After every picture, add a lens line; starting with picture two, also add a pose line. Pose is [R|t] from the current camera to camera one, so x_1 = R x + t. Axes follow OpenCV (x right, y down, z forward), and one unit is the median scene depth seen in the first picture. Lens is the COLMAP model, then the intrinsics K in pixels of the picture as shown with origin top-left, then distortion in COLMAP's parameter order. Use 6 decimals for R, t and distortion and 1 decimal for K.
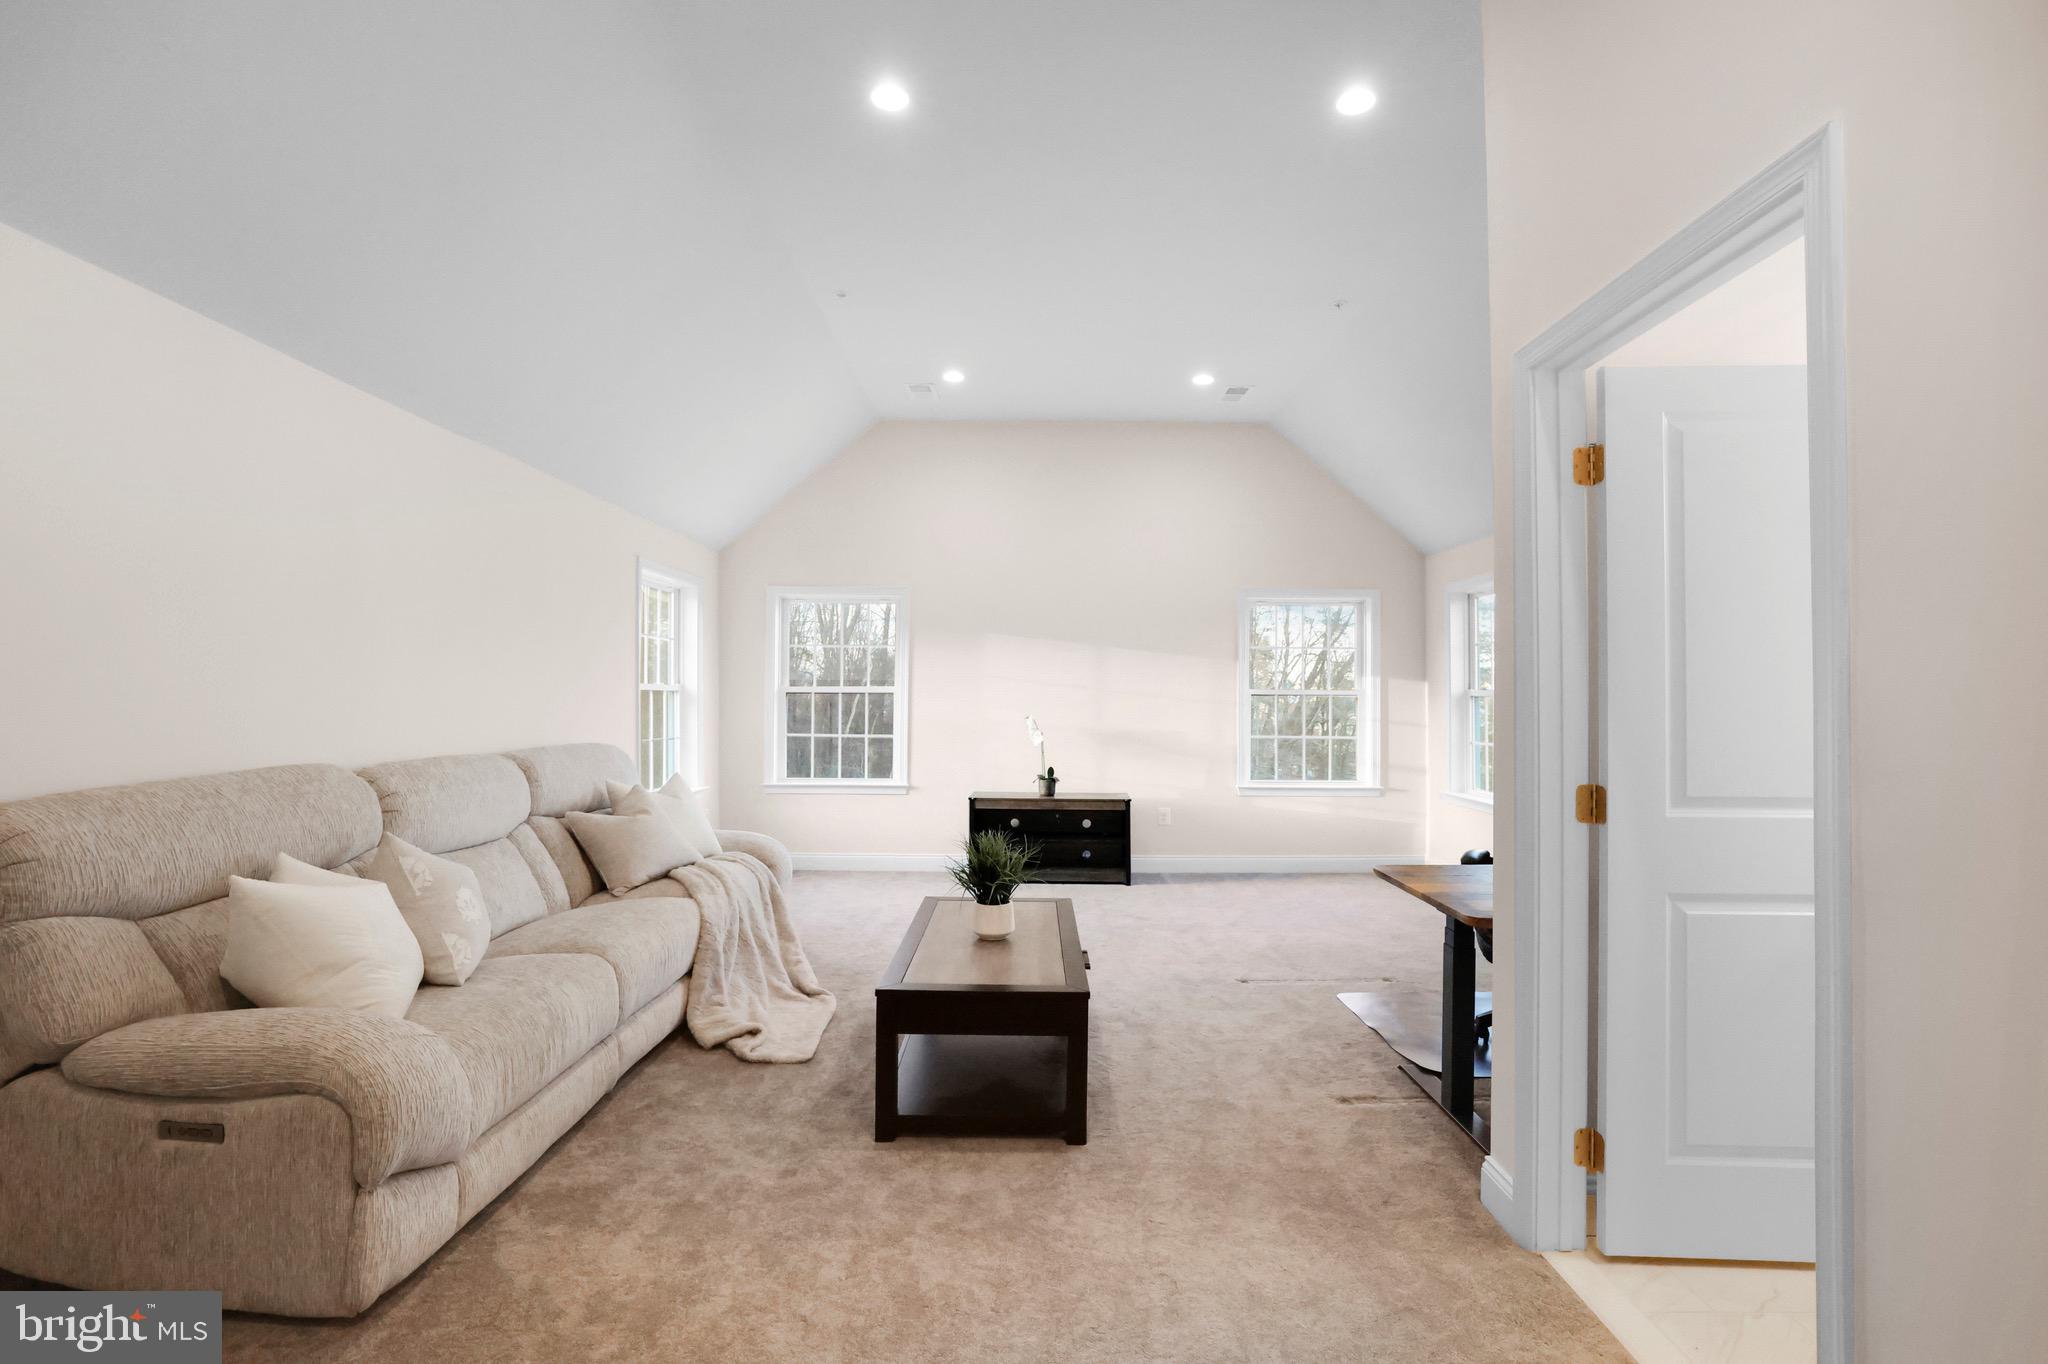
lens RADIAL K [[934.5, 0, 1013.9], [0, 934.5, 681.3], [0, 0, 1]] dist [-0.027079, 0.001578]
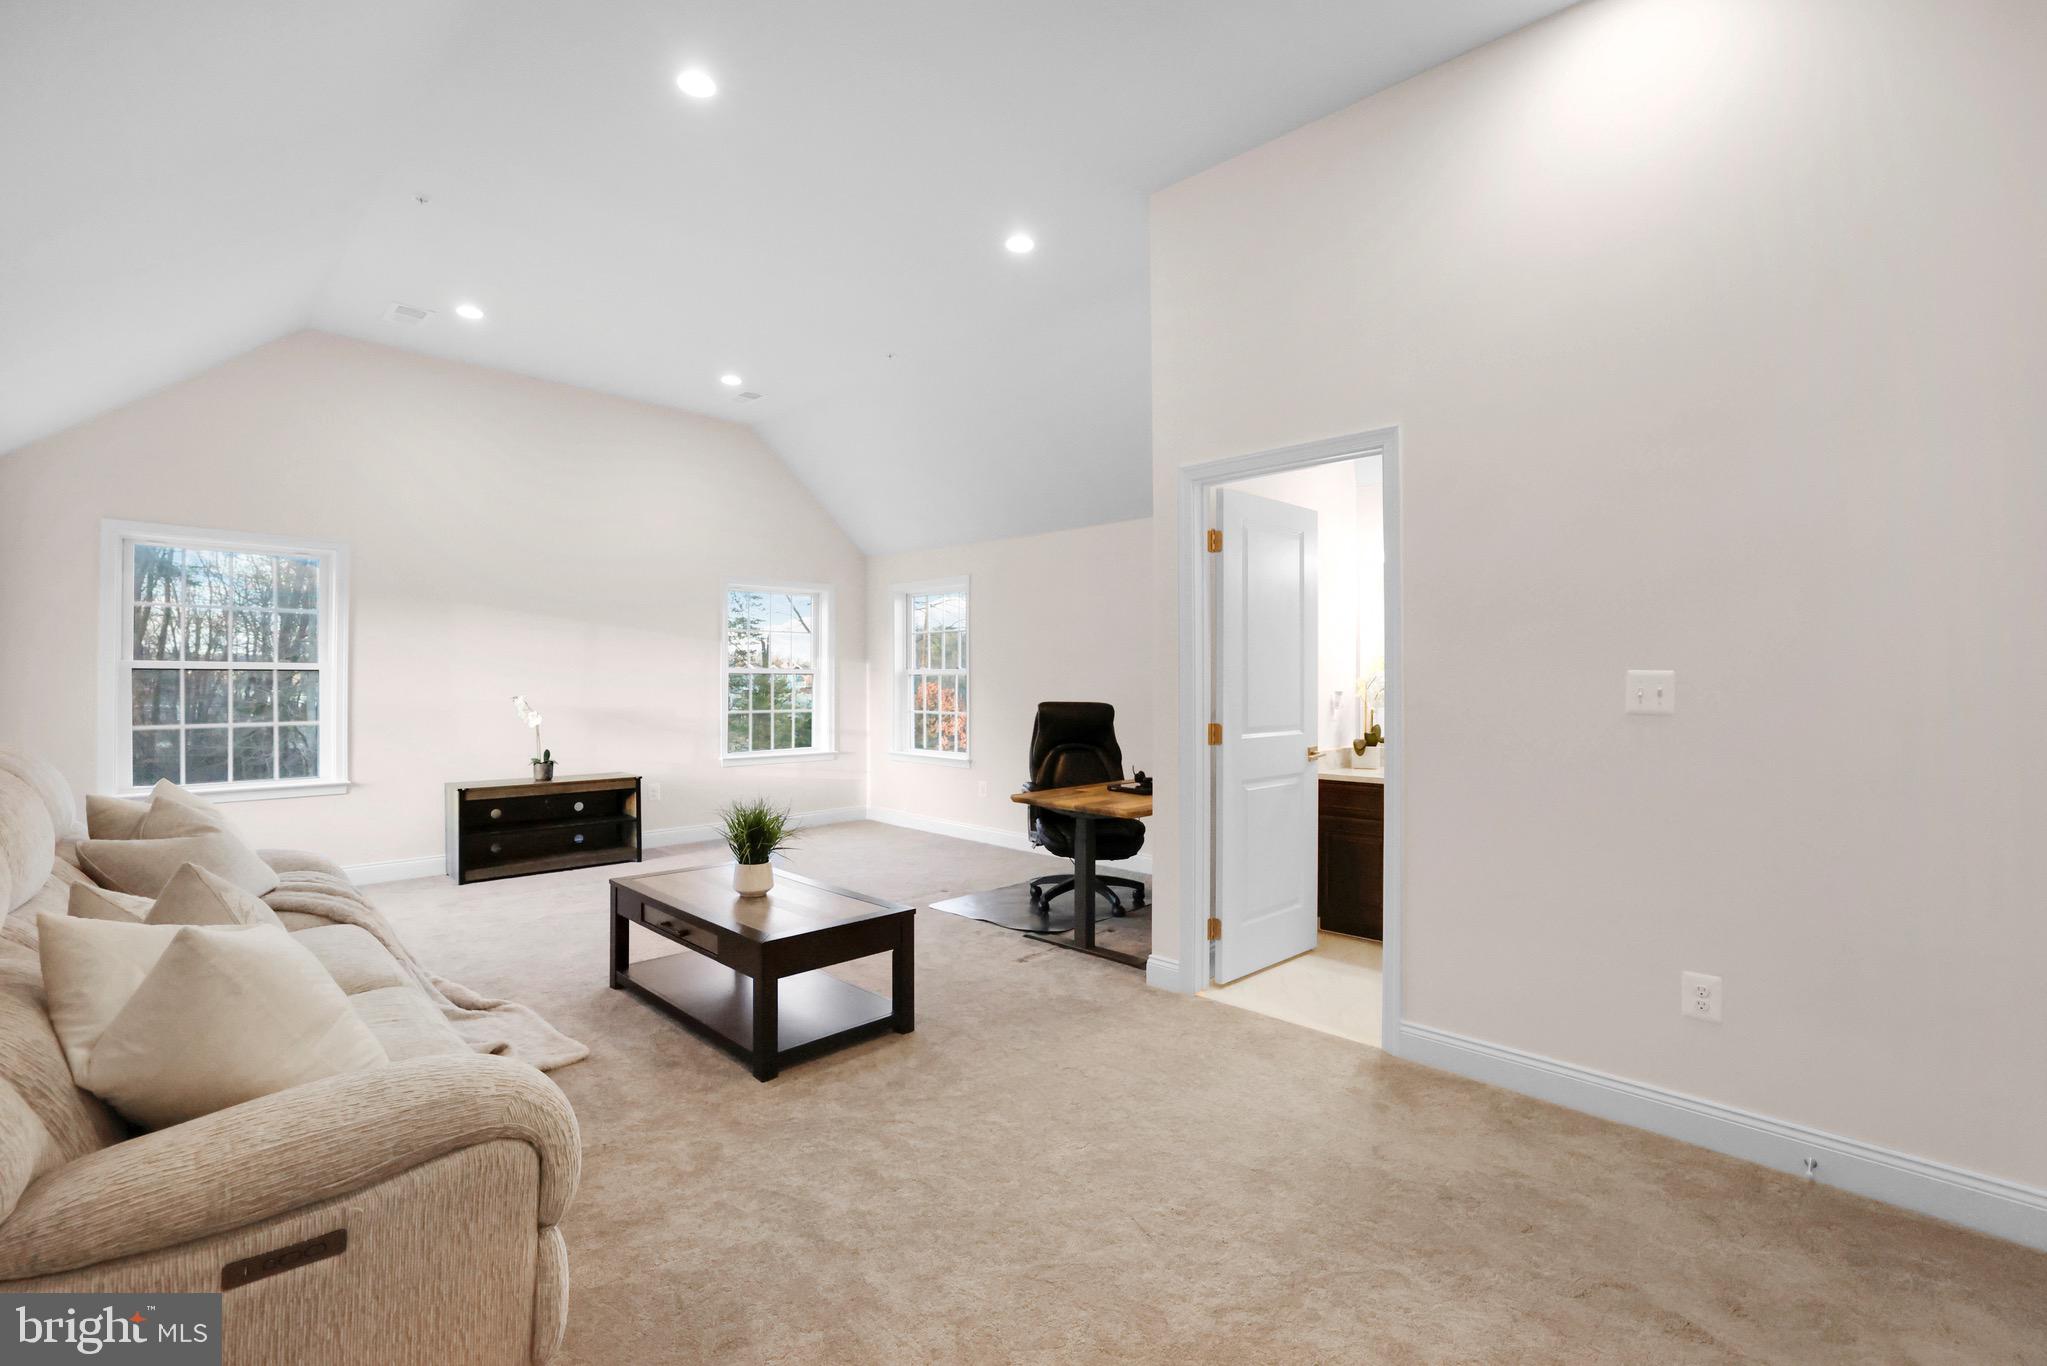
lens RADIAL K [[934.1, 0, 1016.3], [0, 934.1, 673.9], [0, 0, 1]] dist [-0.027079, 0.001578]
pose [[0.682499, 0.000415, 0.730887, -0.337290], [-0.011271, 0.999887, 0.009958, 0.001105], [-0.730800, -0.015034, 0.682426, 0.020910]]
